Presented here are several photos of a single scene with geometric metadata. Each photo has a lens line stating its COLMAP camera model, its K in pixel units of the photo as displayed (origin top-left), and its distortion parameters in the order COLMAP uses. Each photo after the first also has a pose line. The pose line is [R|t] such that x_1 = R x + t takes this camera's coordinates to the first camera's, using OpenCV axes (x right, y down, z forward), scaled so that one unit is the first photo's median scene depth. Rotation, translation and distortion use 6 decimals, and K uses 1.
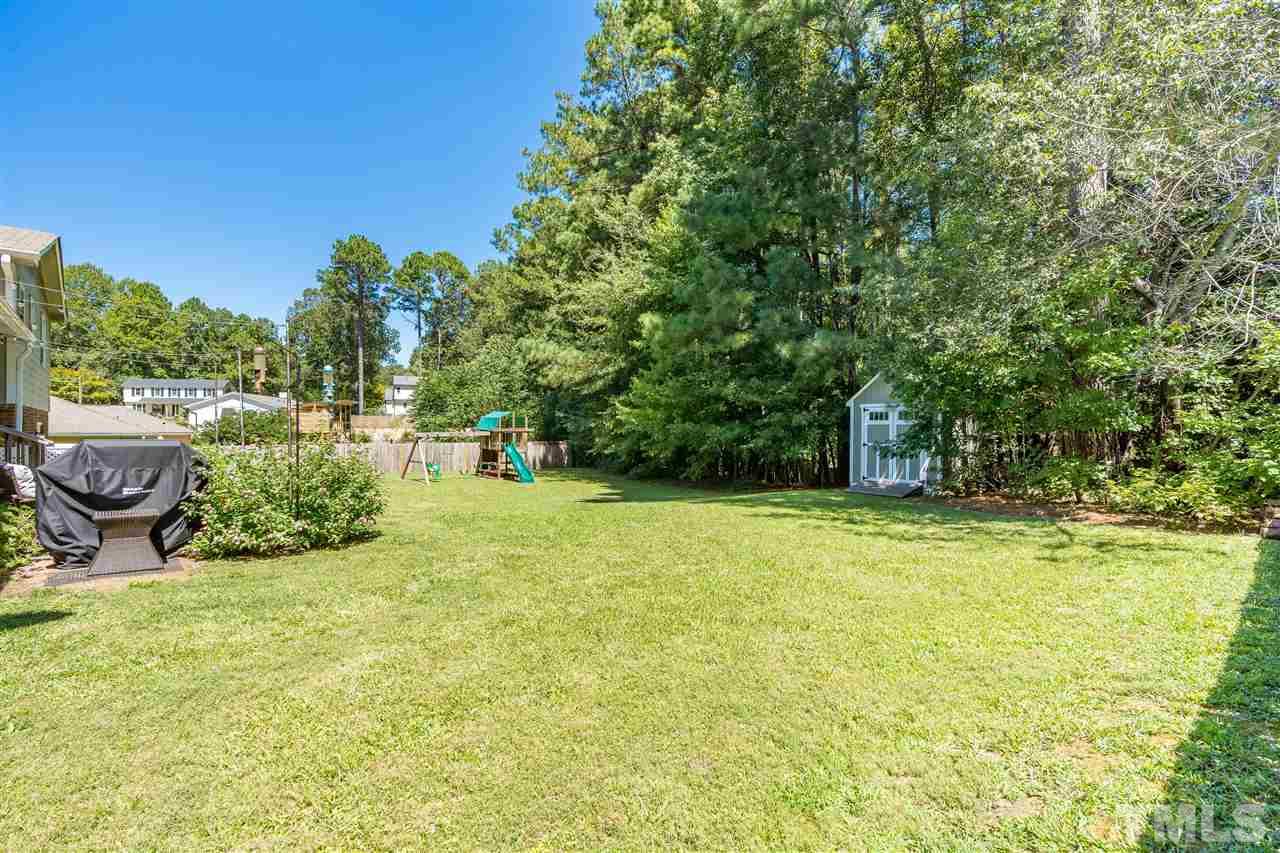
lens RADIAL K [[581.4, 0, 639.4], [0, 581.4, 425.8], [0, 0, 1]] dist [-0.019451, 0.000996]
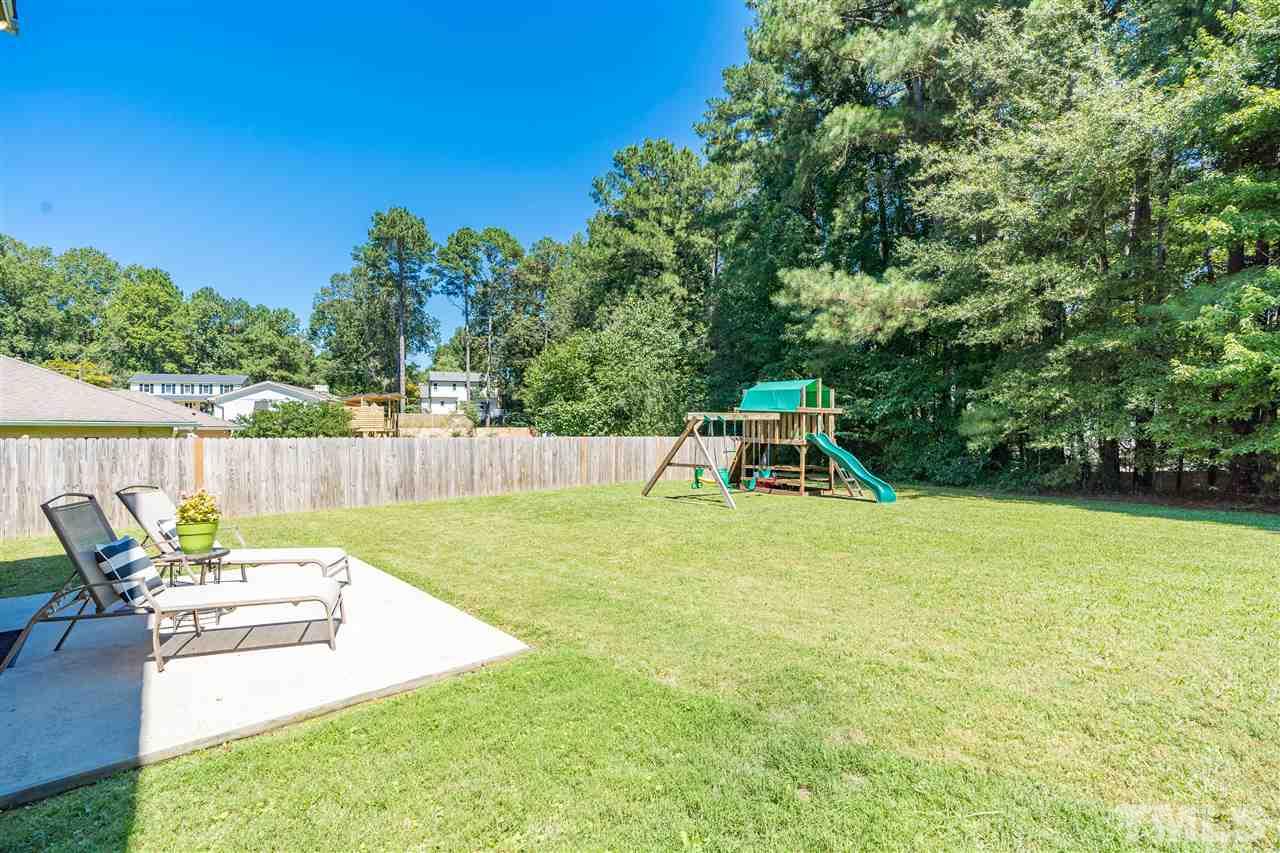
lens RADIAL K [[581.4, 0, 641.1], [0, 581.4, 425.2], [0, 0, 1]] dist [-0.019451, 0.000996]
pose [[0.999994, -0.003342, -0.001258, -0.109161], [0.003333, 0.999966, -0.007554, 0.007045], [0.001283, 0.007550, 0.999971, 0.115167]]
